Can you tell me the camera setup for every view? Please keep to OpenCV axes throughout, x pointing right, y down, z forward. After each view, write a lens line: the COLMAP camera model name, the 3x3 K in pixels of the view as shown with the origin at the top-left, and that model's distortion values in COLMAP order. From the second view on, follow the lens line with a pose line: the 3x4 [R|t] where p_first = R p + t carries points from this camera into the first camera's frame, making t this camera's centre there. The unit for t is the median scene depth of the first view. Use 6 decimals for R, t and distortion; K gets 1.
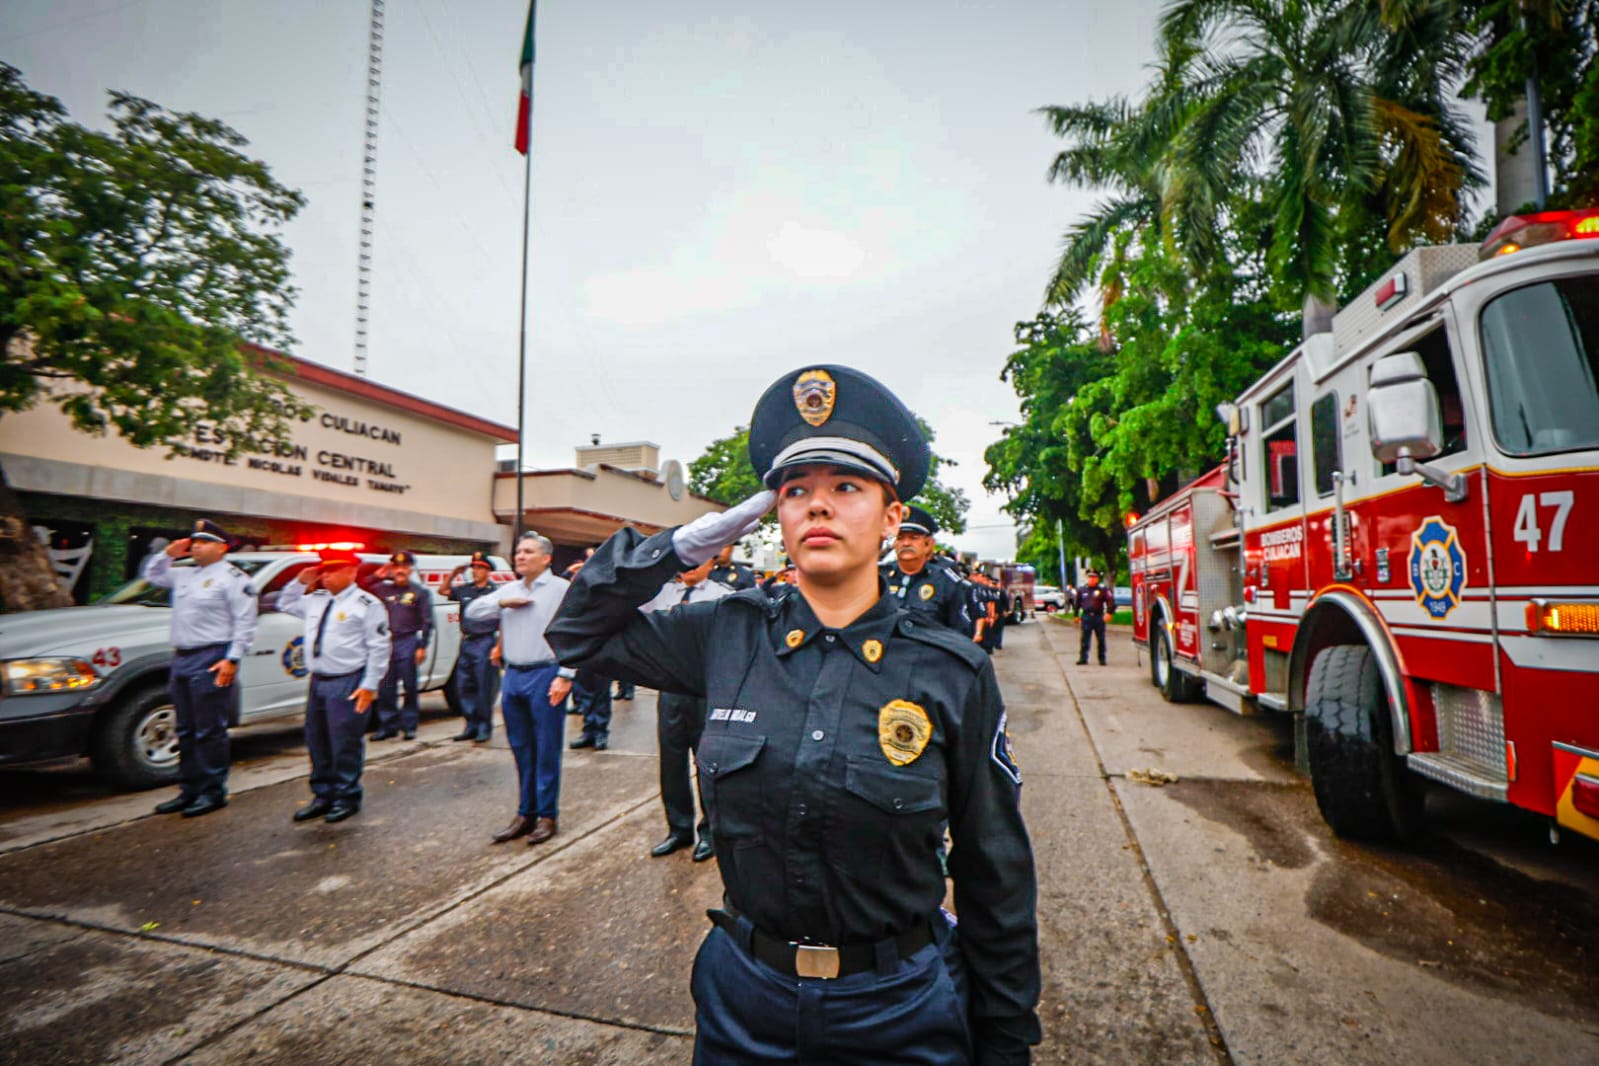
lens RADIAL K [[730.2, 0, 800.2], [0, 730.2, 538.2], [0, 0, 1]] dist [-0.040826, 0.009514]
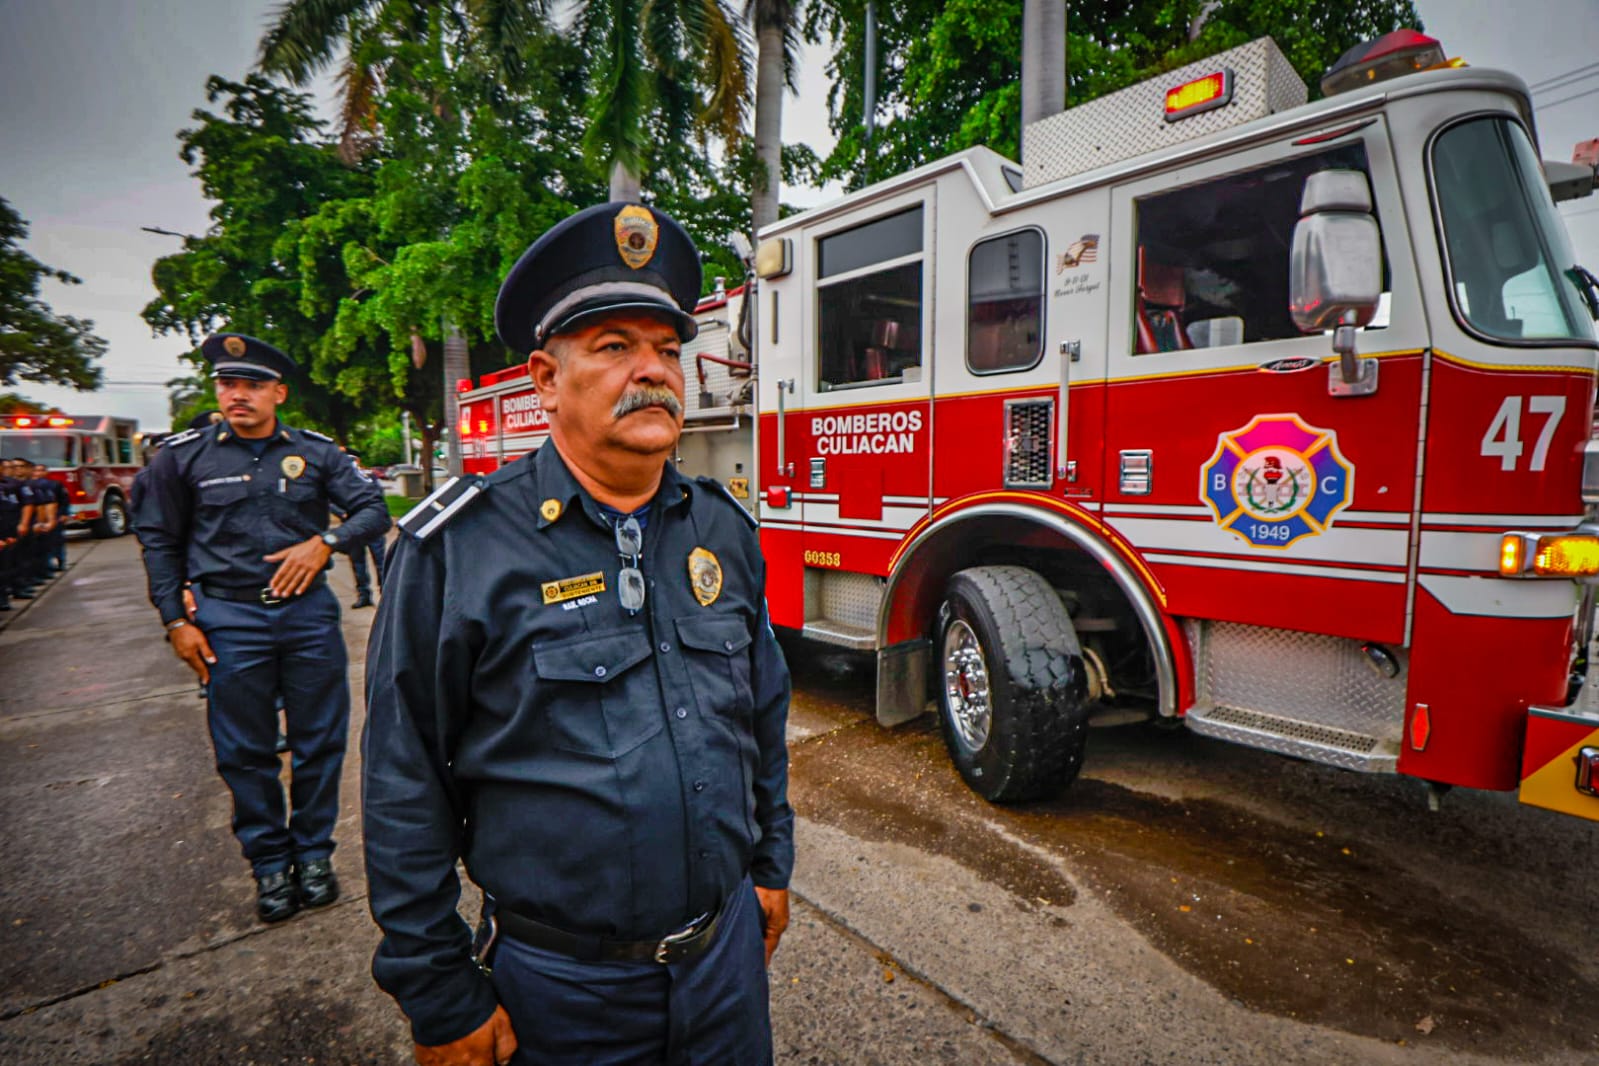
lens RADIAL K [[730.2, 0, 800.2], [0, 730.2, 538.2], [0, 0, 1]] dist [-0.040826, 0.009514]
pose [[0.522553, -0.082996, 0.848558, -0.005699], [-0.060590, 0.989120, 0.134057, 0.004832], [-0.850451, -0.121466, 0.511838, 0.170134]]
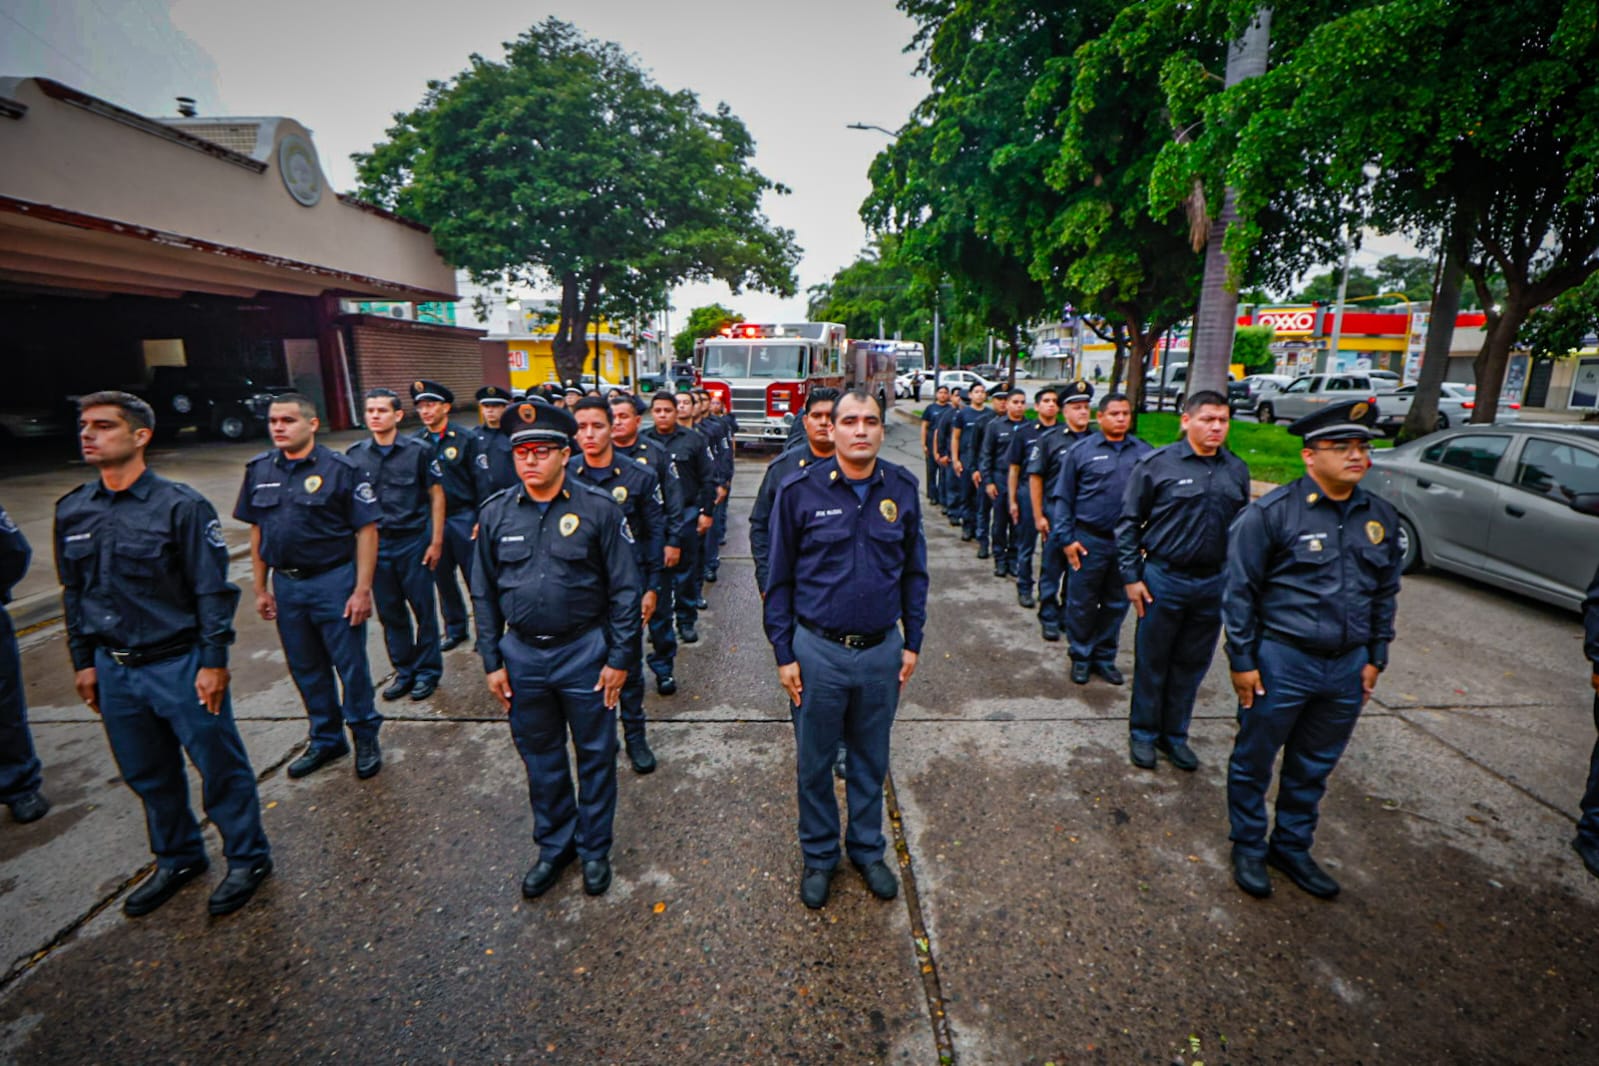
lens RADIAL K [[730.2, 0, 800.2], [0, 730.2, 538.2], [0, 0, 1]] dist [-0.040826, 0.009514]
pose [[0.951357, -0.055331, 0.303080, -0.004885], [-0.040859, 0.952393, 0.302124, 0.007162], [-0.305368, -0.299811, 0.903805, 0.497931]]
